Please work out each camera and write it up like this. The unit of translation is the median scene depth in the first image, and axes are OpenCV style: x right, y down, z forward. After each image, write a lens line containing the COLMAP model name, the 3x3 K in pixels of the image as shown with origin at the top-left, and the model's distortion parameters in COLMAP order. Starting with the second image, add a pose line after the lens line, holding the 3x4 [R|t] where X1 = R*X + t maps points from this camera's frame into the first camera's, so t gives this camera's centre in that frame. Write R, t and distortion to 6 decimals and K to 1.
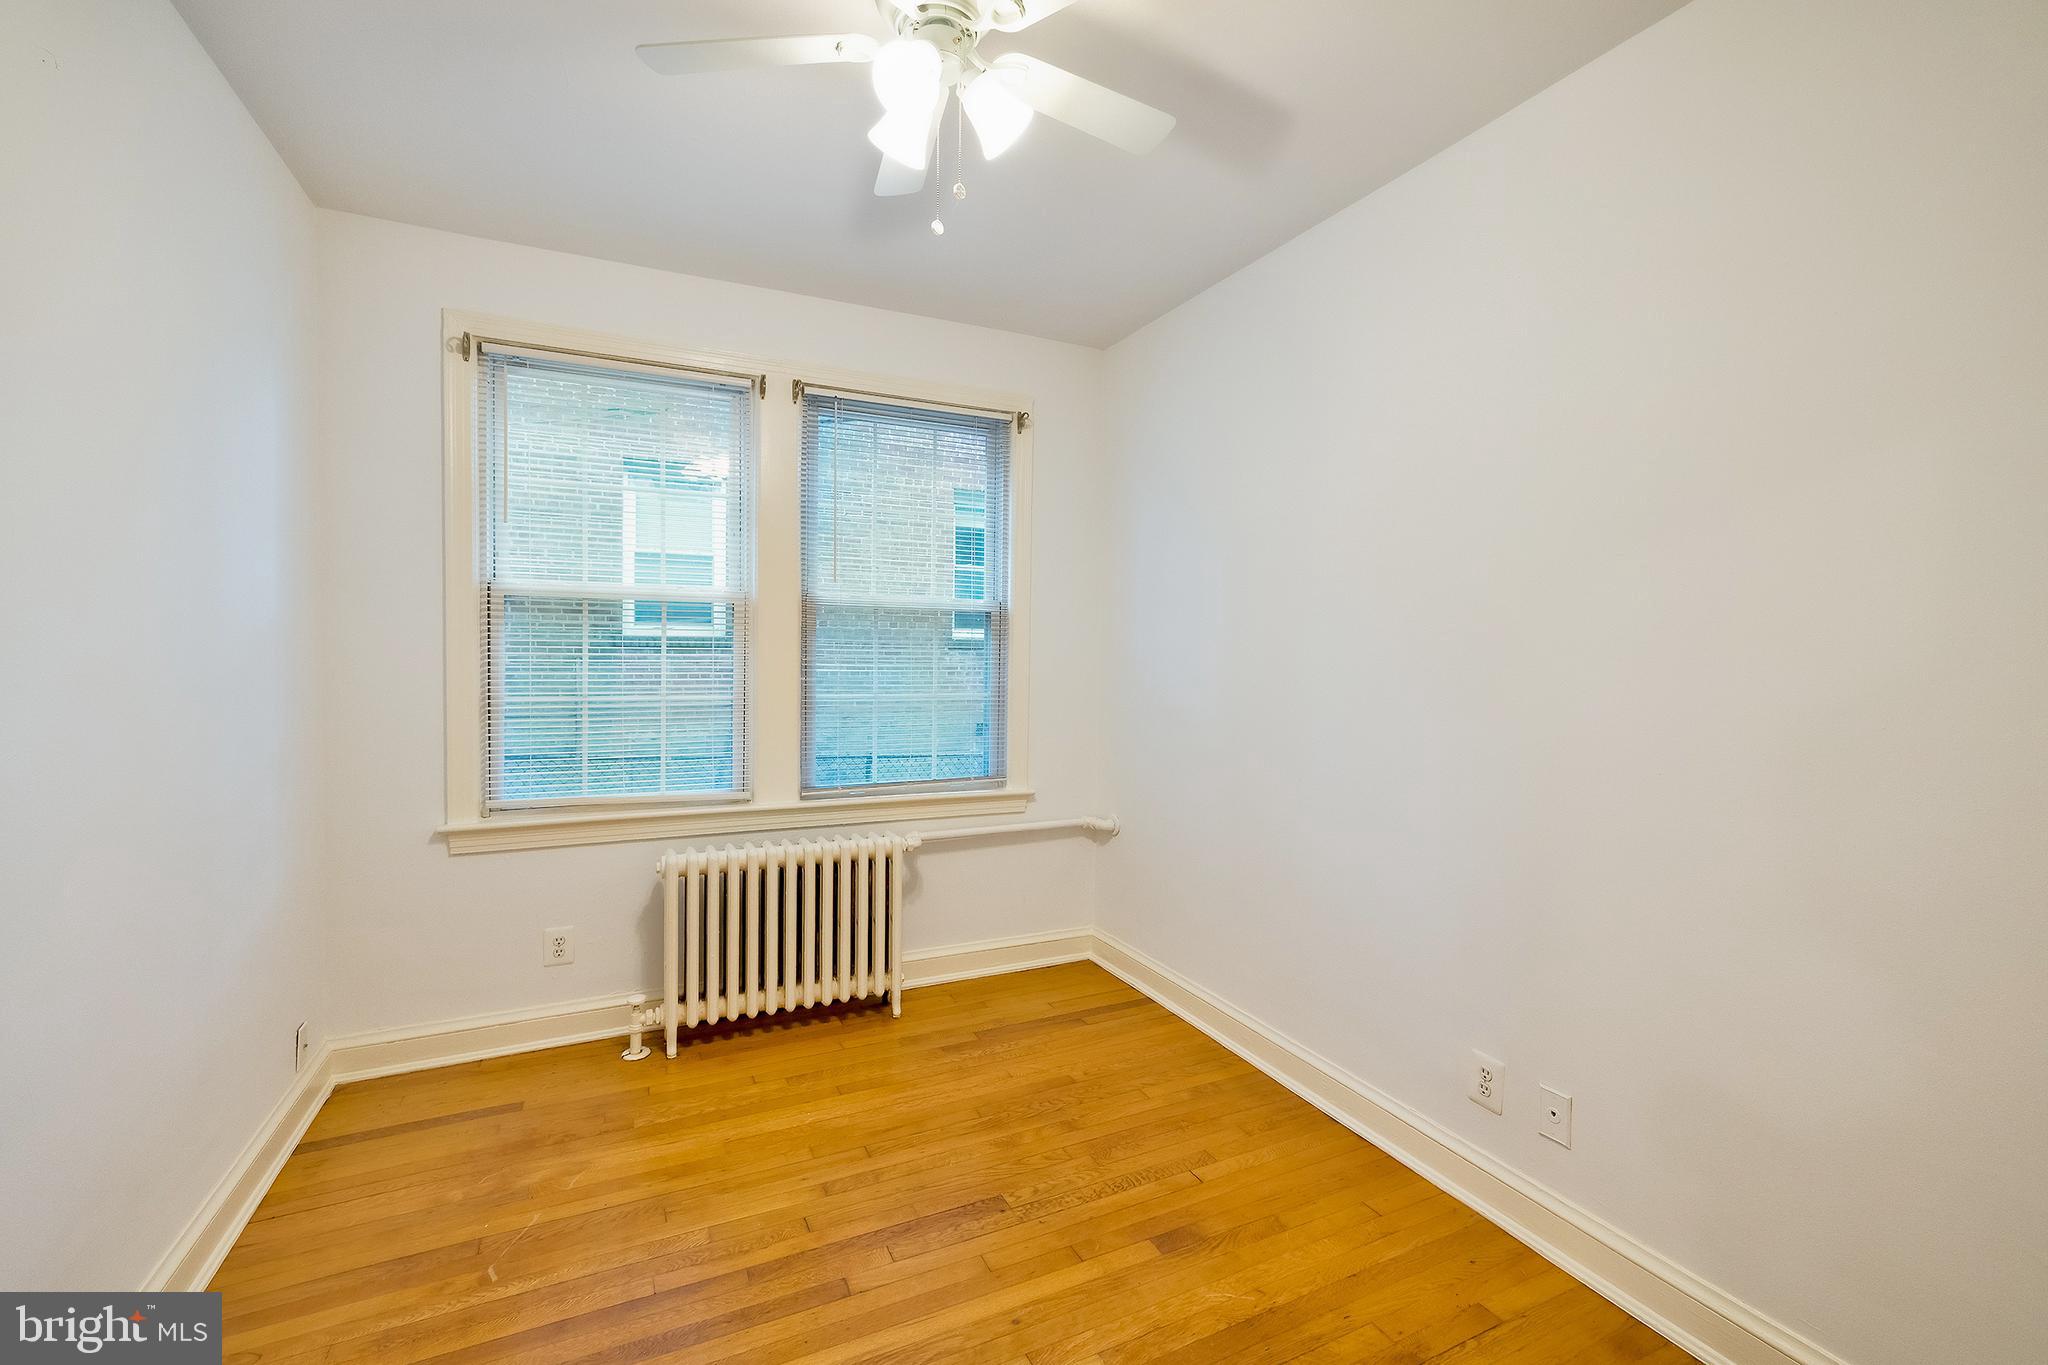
lens RADIAL K [[850.0, 0, 1017.9], [0, 850.0, 677.0], [0, 0, 1]] dist [0.000577, -0.000139]
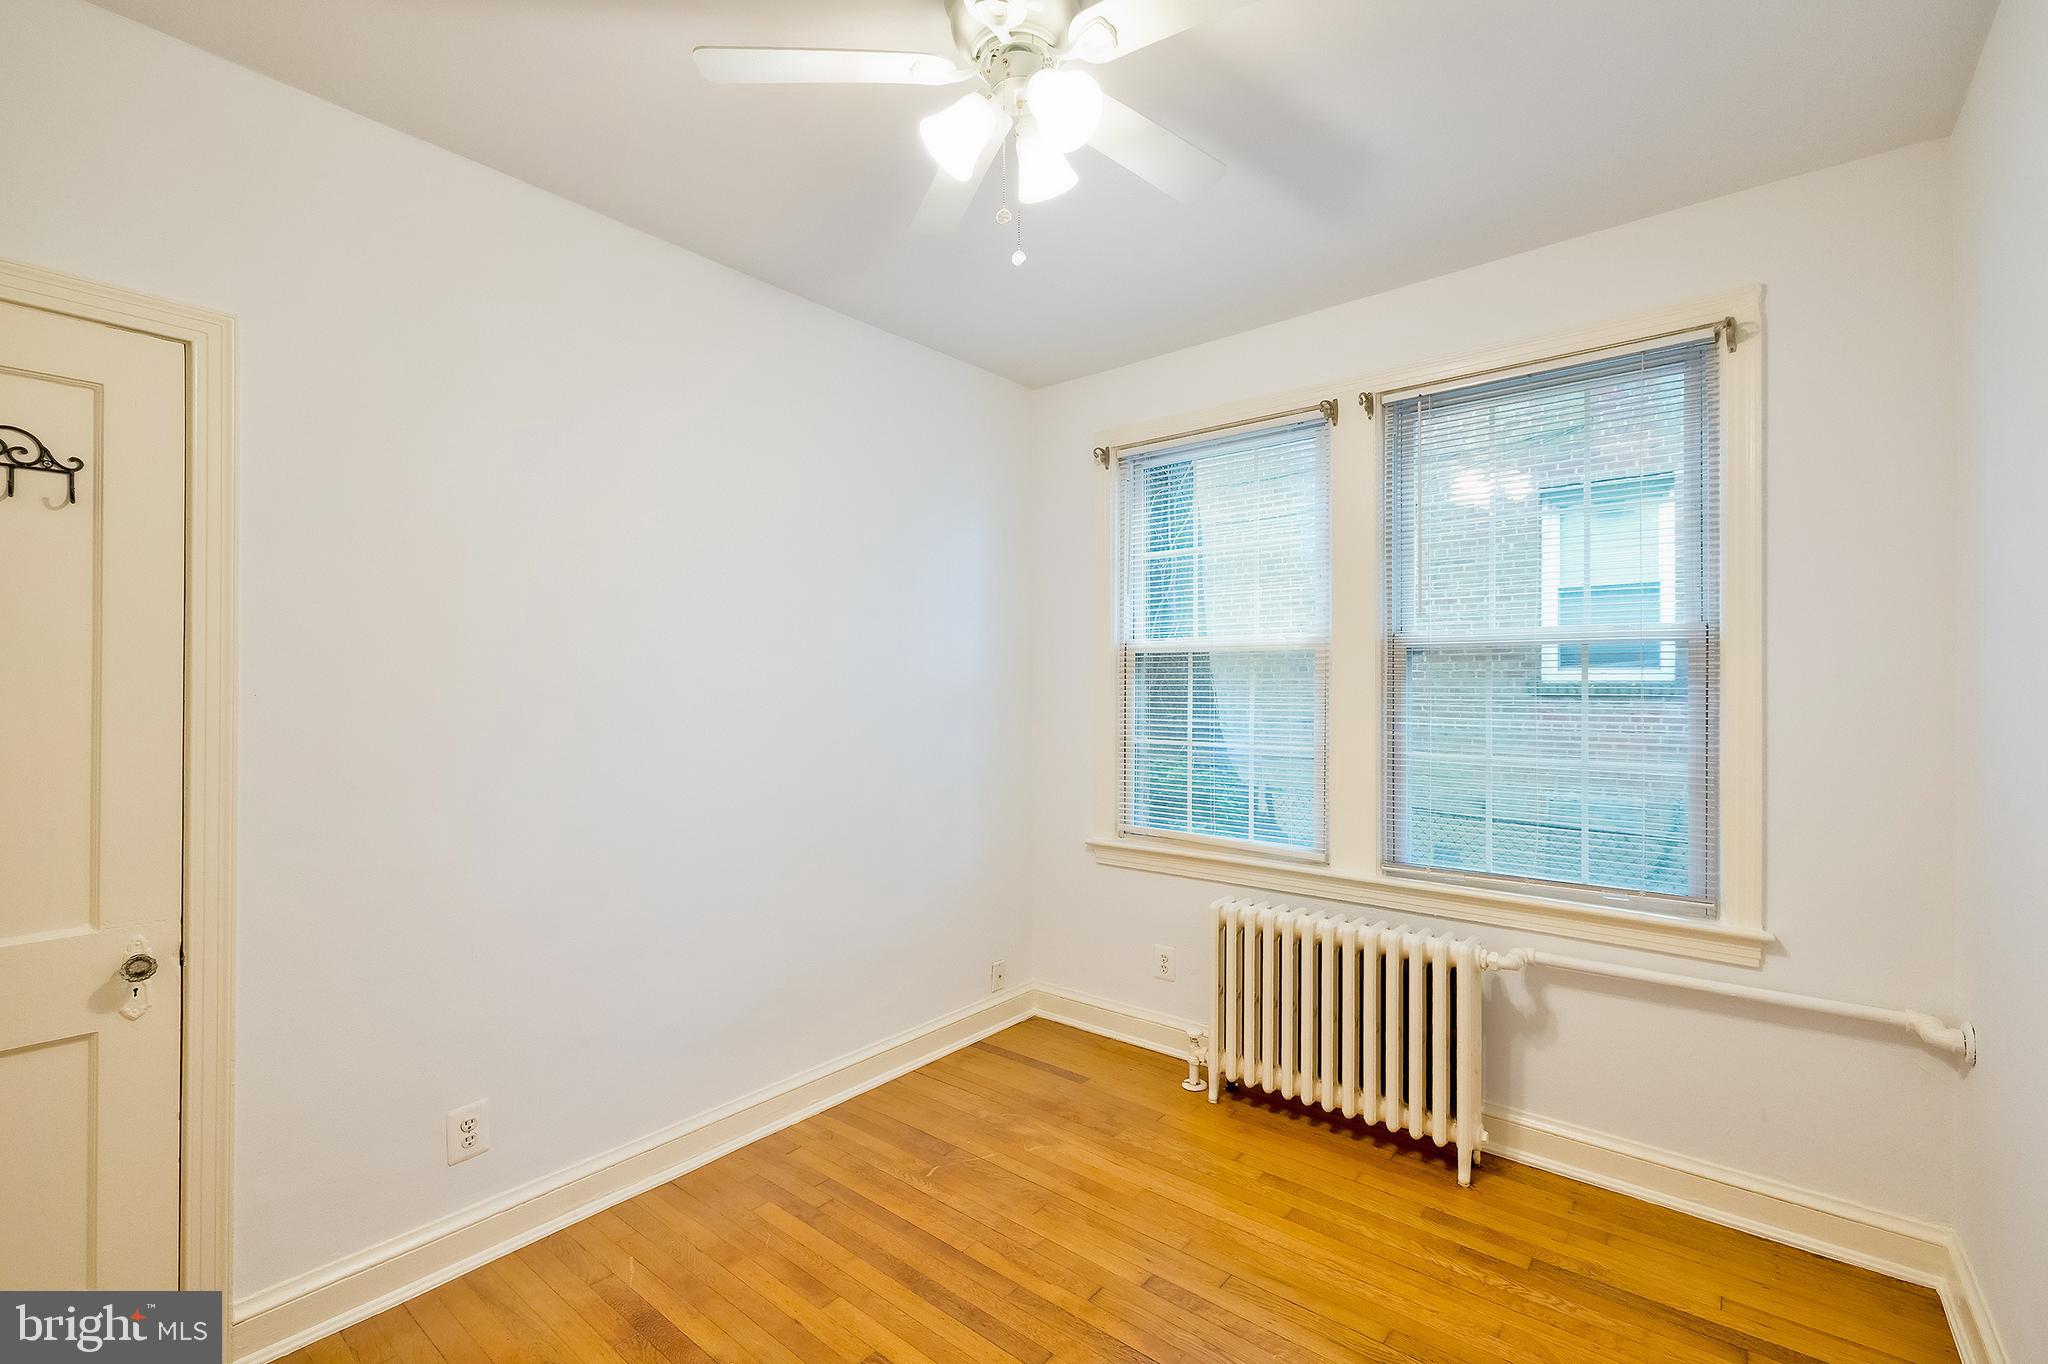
lens RADIAL K [[869.8, 0, 1023.7], [0, 869.8, 687.6], [0, 0, 1]] dist [0.003073, -0.000416]
pose [[0.435752, -0.011902, -0.899988, 0.397405], [-0.027518, 0.999269, -0.026539, -0.010618], [0.899646, 0.036330, 0.435105, 0.302766]]
